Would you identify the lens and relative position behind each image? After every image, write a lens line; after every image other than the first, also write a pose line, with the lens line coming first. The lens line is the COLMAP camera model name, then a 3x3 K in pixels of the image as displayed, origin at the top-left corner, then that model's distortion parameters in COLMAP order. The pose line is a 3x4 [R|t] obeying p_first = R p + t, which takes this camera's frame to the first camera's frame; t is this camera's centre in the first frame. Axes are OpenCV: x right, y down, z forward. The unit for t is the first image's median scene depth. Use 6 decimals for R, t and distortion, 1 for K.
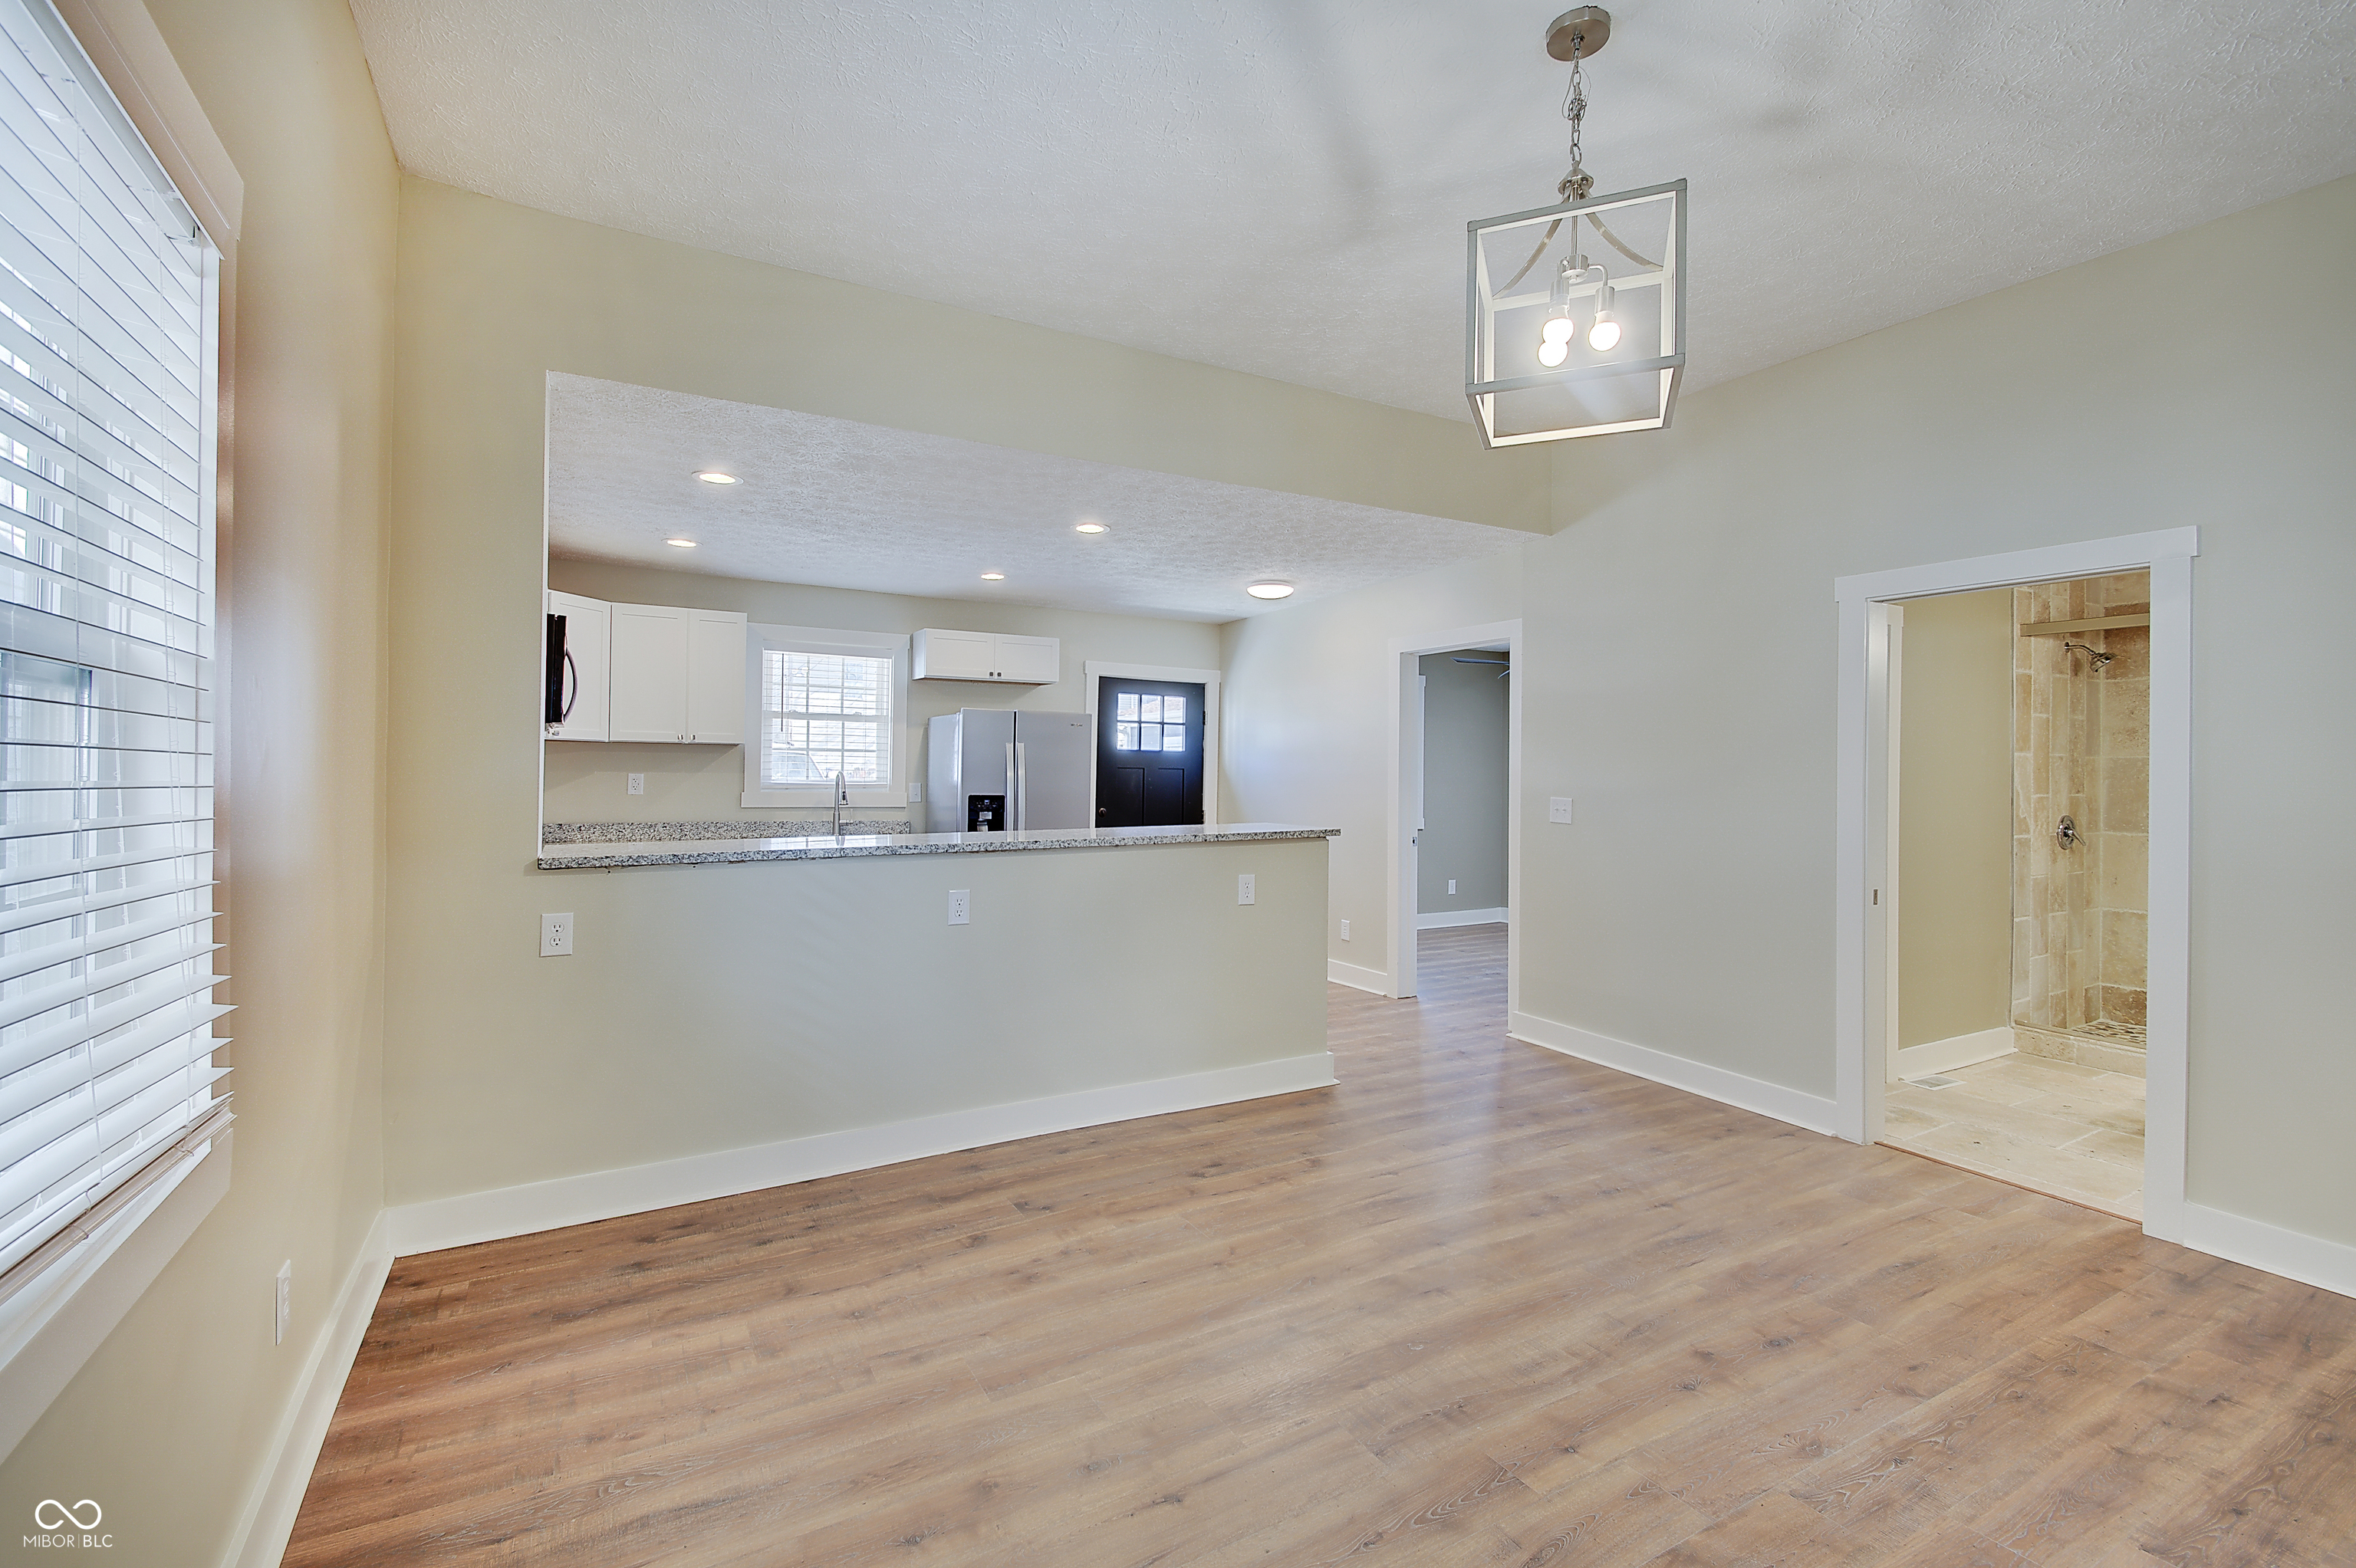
lens RADIAL K [[1020.6, 0, 1163.3], [0, 1020.6, 753.9], [0, 0, 1]] dist [0.017467, -0.012307]
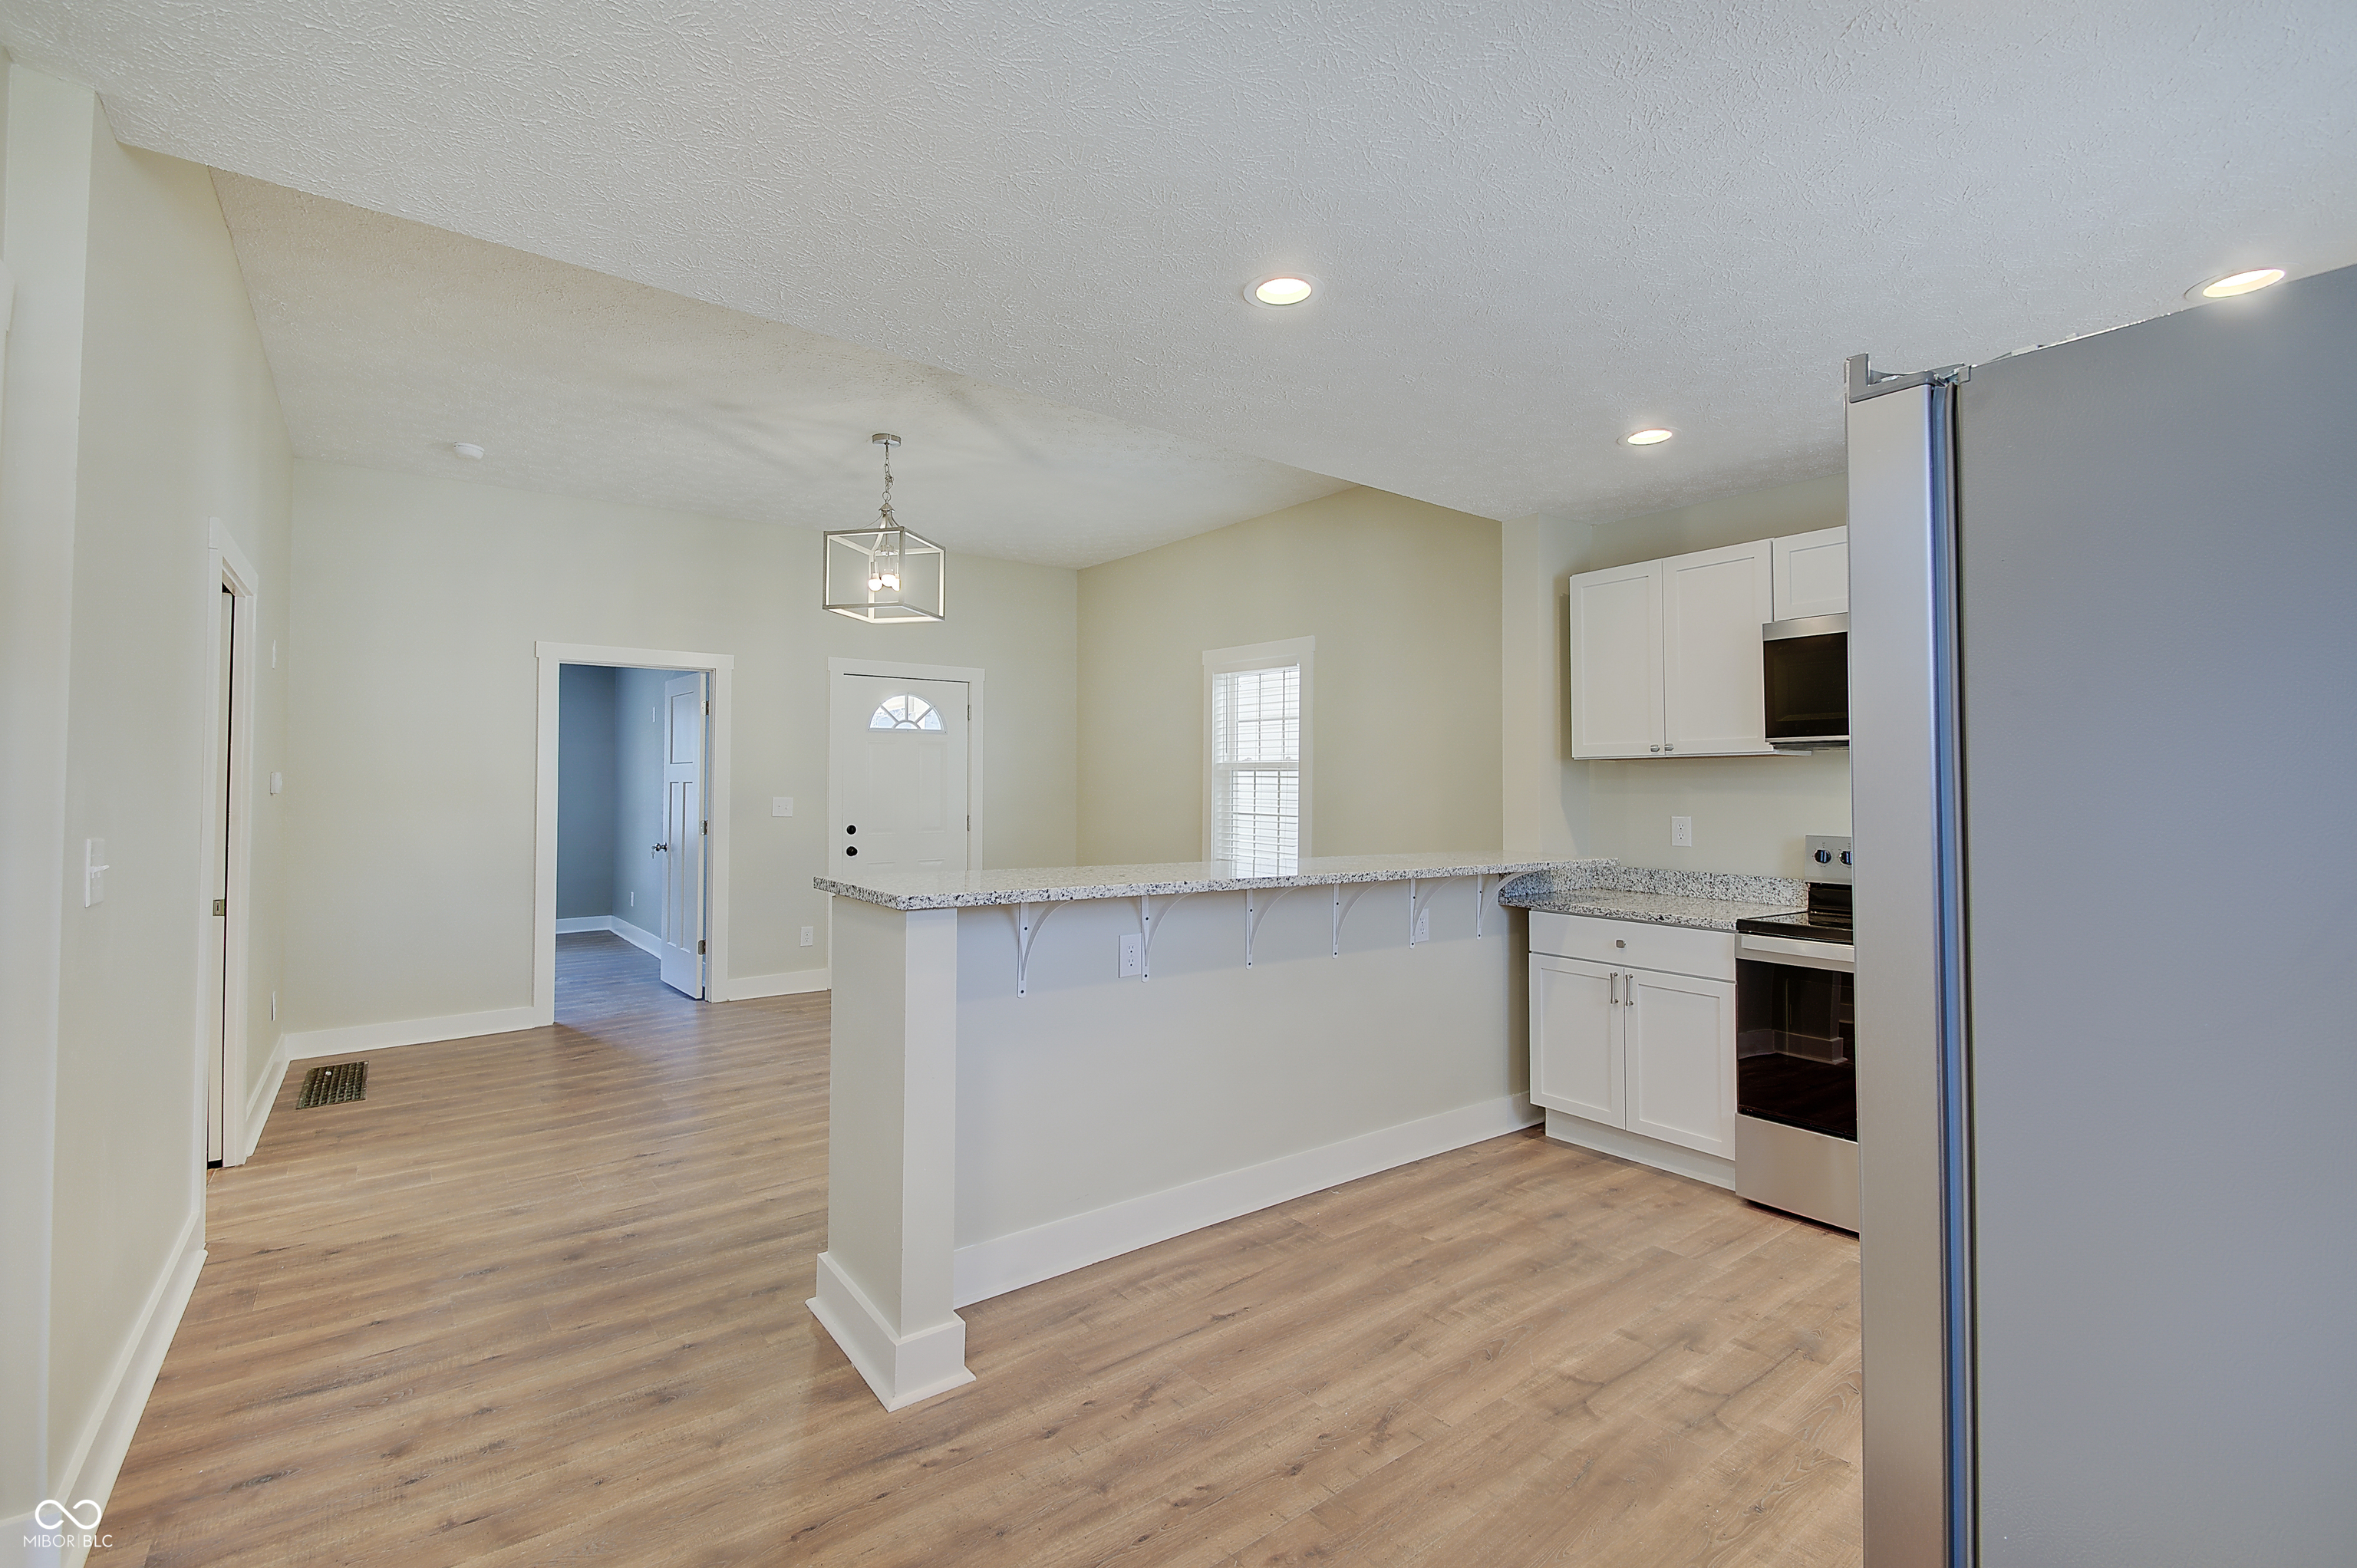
lens RADIAL K [[1021.1, 0, 1168.3], [0, 1021.1, 762.2], [0, 0, 1]] dist [0.017467, -0.012307]
pose [[-0.990533, -0.019036, -0.135948, 0.065734], [-0.013817, 0.999134, -0.039235, 0.033915], [0.136577, -0.036986, -0.989939, 2.135890]]
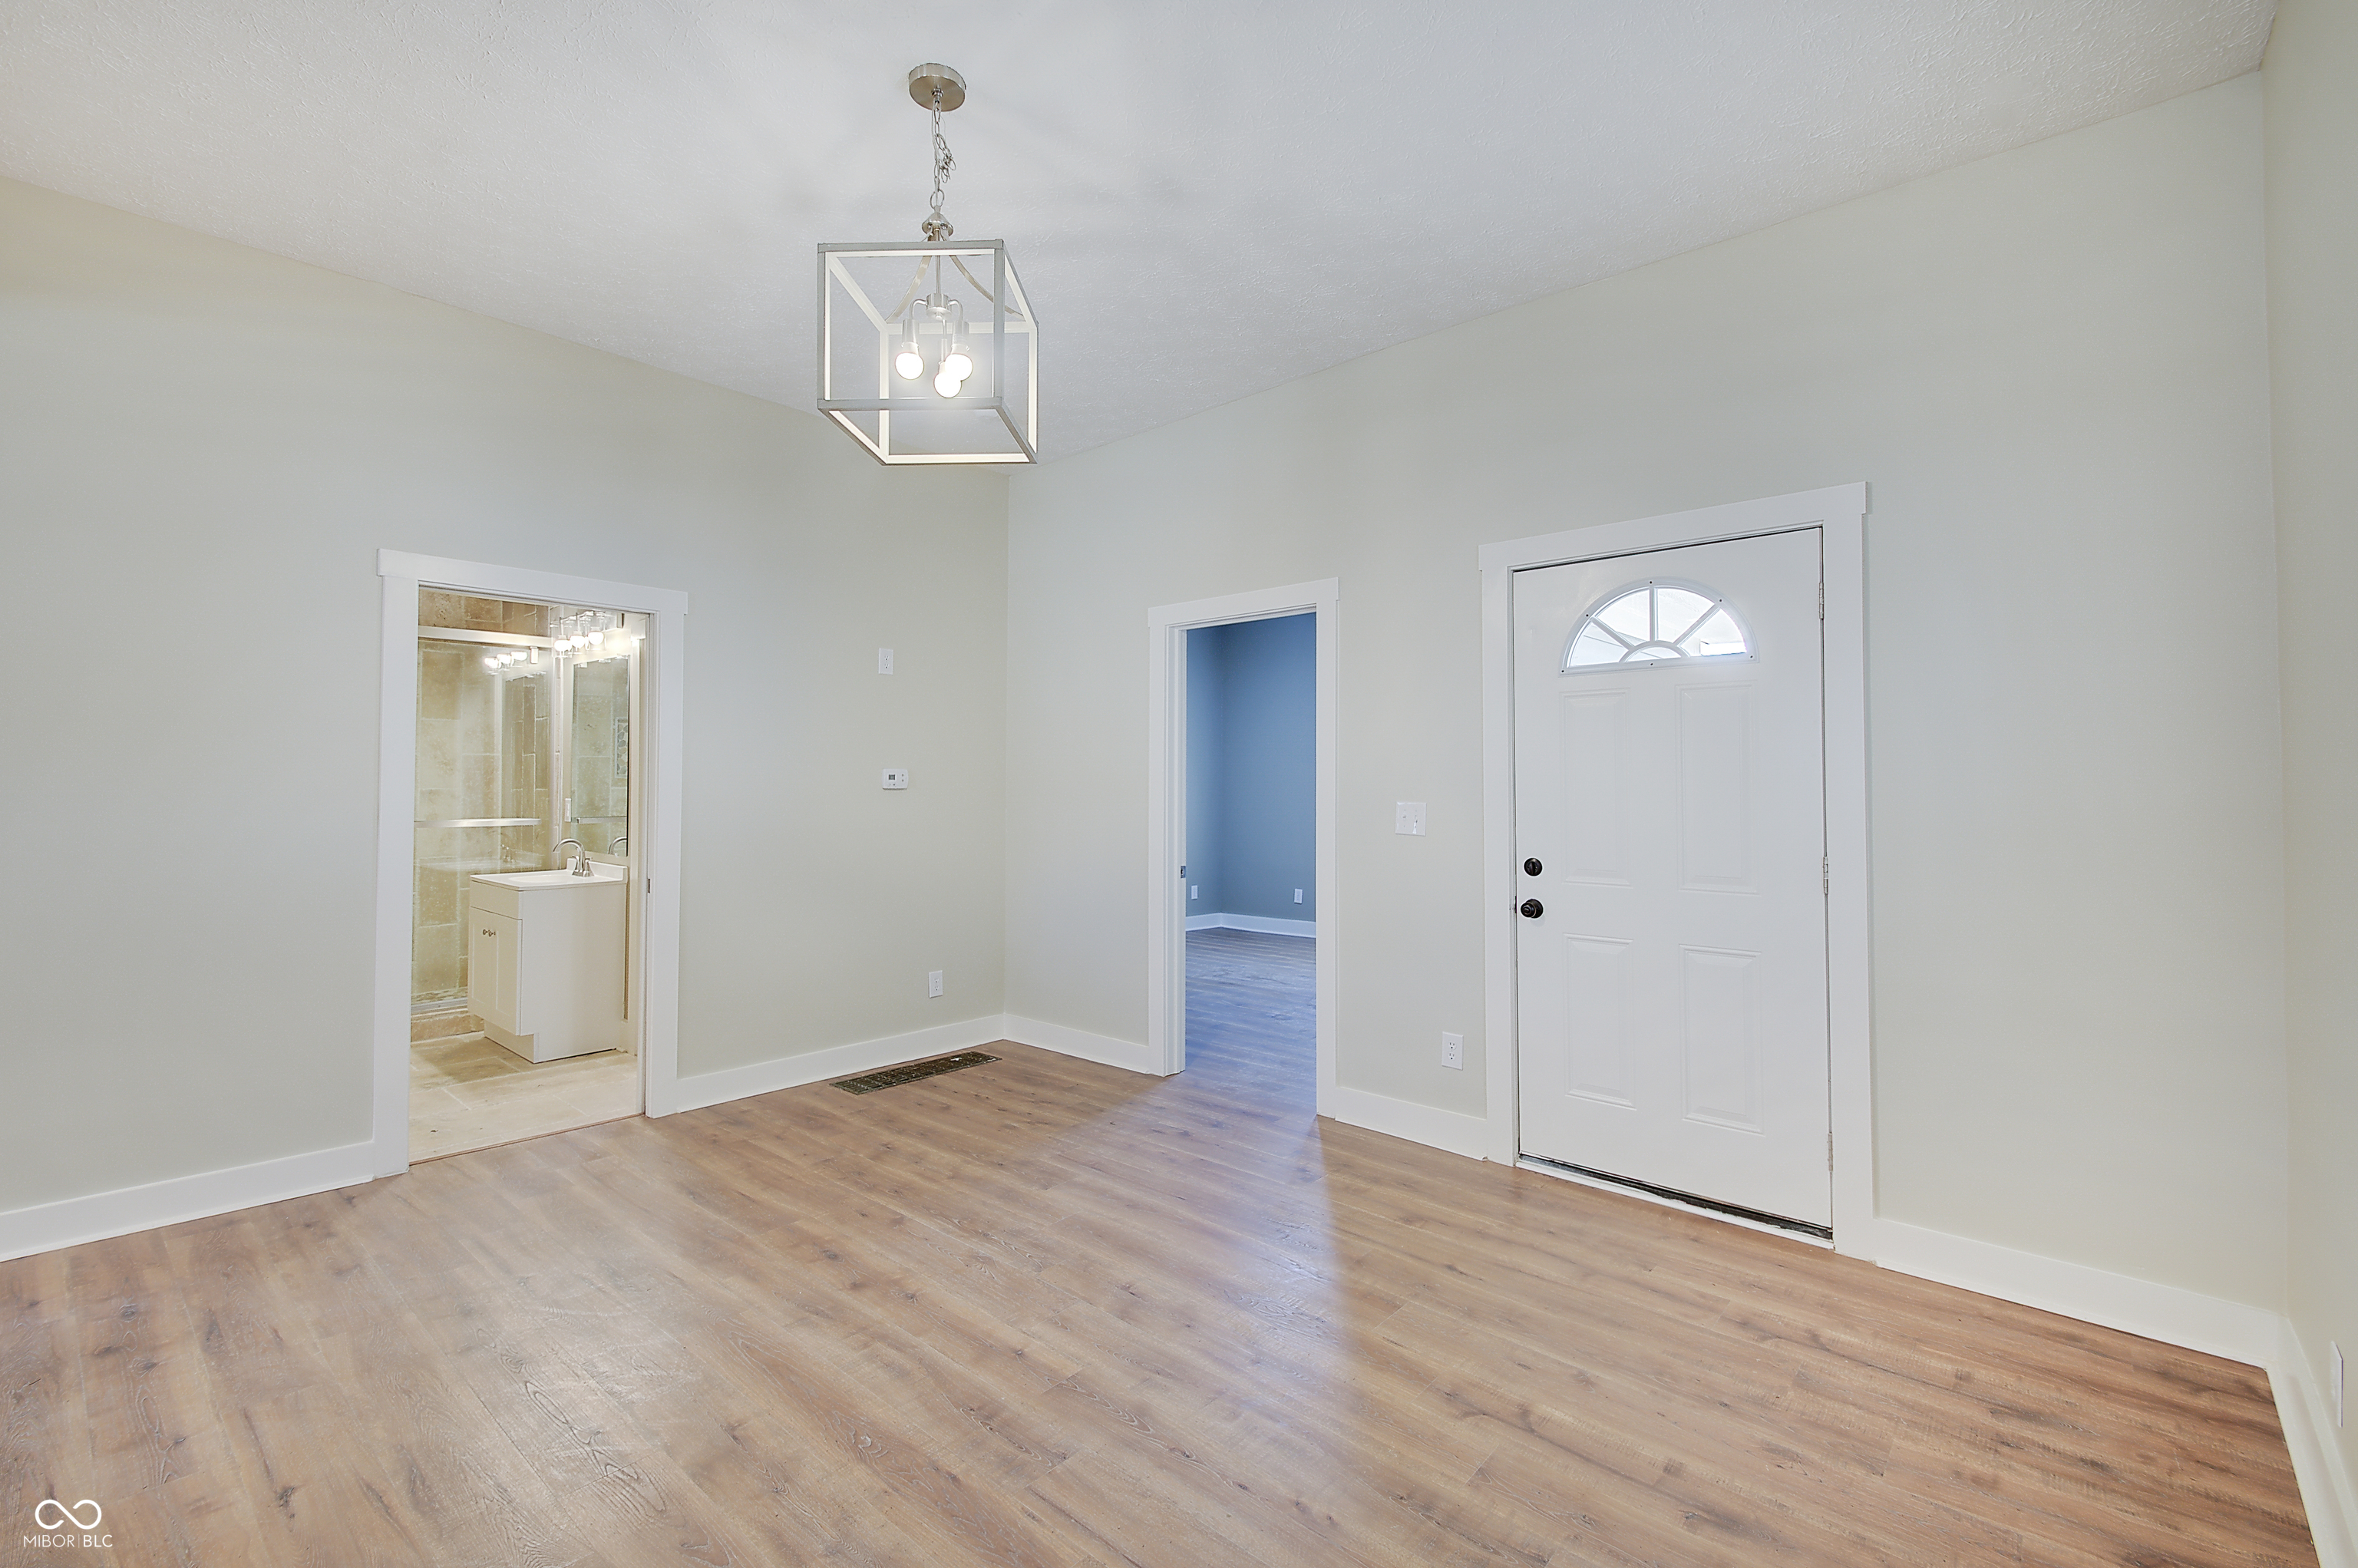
lens RADIAL K [[1021.6, 0, 1156.6], [0, 1021.6, 761.1], [0, 0, 1]] dist [0.017467, -0.012307]
pose [[-0.317926, 0.002473, 0.948112, -0.462300], [-0.022081, 0.999706, -0.010012, 0.006828], [-0.947858, -0.024119, -0.317778, 0.748765]]
